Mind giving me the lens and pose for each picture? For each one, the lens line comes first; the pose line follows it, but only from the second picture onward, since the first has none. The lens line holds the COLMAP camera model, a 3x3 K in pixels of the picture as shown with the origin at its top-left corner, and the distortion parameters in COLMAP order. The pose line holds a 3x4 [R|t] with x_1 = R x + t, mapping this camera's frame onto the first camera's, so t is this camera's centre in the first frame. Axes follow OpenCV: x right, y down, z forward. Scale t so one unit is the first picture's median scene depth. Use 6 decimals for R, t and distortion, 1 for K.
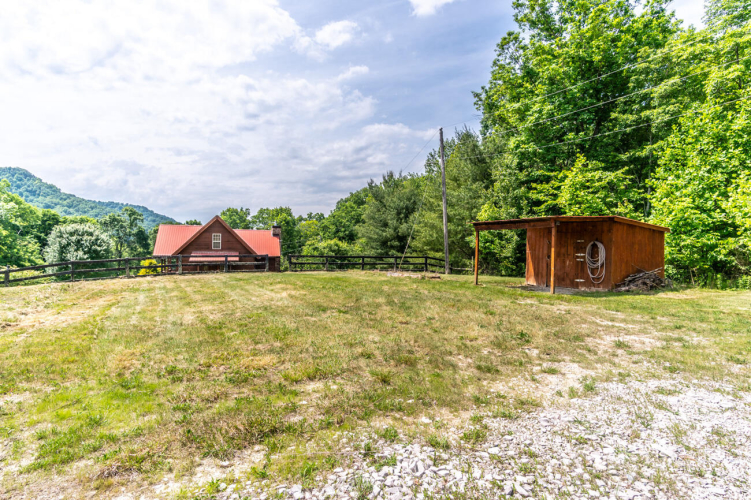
lens RADIAL K [[365.6, 0, 375.5], [0, 365.6, 250.0], [0, 0, 1]] dist [-0.024877, 0.000382]
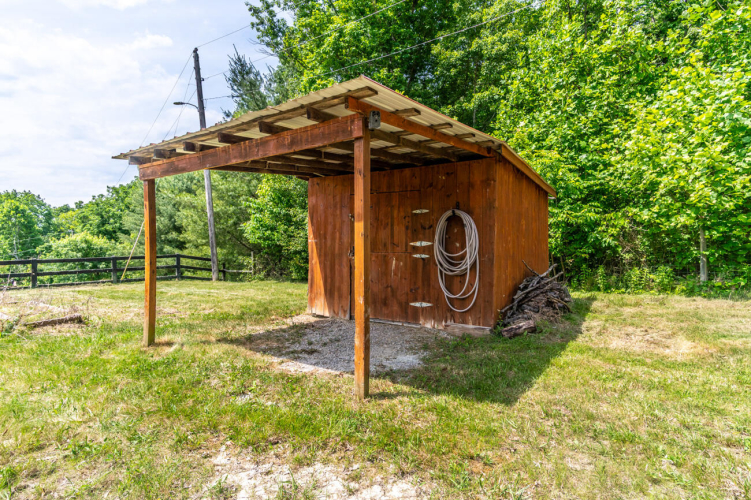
lens RADIAL K [[365.6, 0, 375.5], [0, 365.6, 250.0], [0, 0, 1]] dist [-0.024877, 0.000382]
pose [[0.885249, -0.039803, 0.463411, 0.238559], [0.031073, 0.999167, 0.026462, 0.005430], [-0.464078, -0.009026, 0.885748, 0.481663]]
